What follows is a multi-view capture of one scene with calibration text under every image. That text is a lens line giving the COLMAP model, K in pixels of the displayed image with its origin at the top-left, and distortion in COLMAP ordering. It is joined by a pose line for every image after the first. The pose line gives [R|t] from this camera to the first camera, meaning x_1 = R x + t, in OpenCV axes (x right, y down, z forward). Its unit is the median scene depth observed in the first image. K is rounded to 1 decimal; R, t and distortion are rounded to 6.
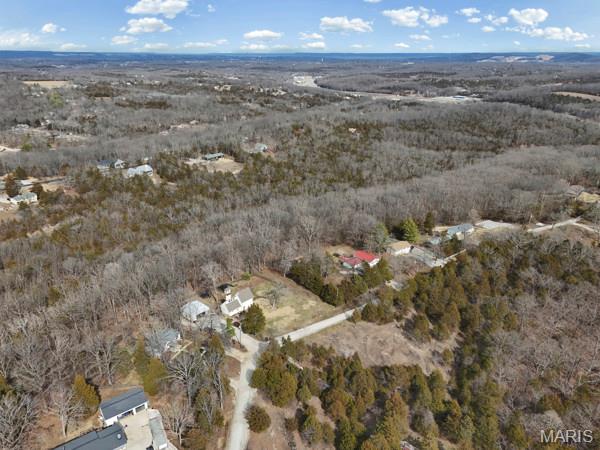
lens RADIAL K [[437.3, 0, 301.1], [0, 437.3, 229.2], [0, 0, 1]] dist [0.064766, -0.057259]
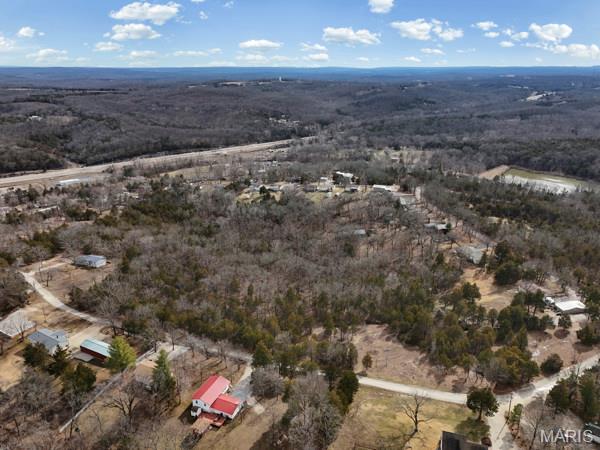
lens RADIAL K [[441.3, 0, 301.5], [0, 441.3, 222.0], [0, 0, 1]] dist [0.066450, -0.061101]
pose [[-0.467246, -0.292809, 0.834233, -0.196356], [0.325706, 0.820199, 0.470308, -0.204744], [-0.821947, 0.491464, -0.287865, 0.482950]]
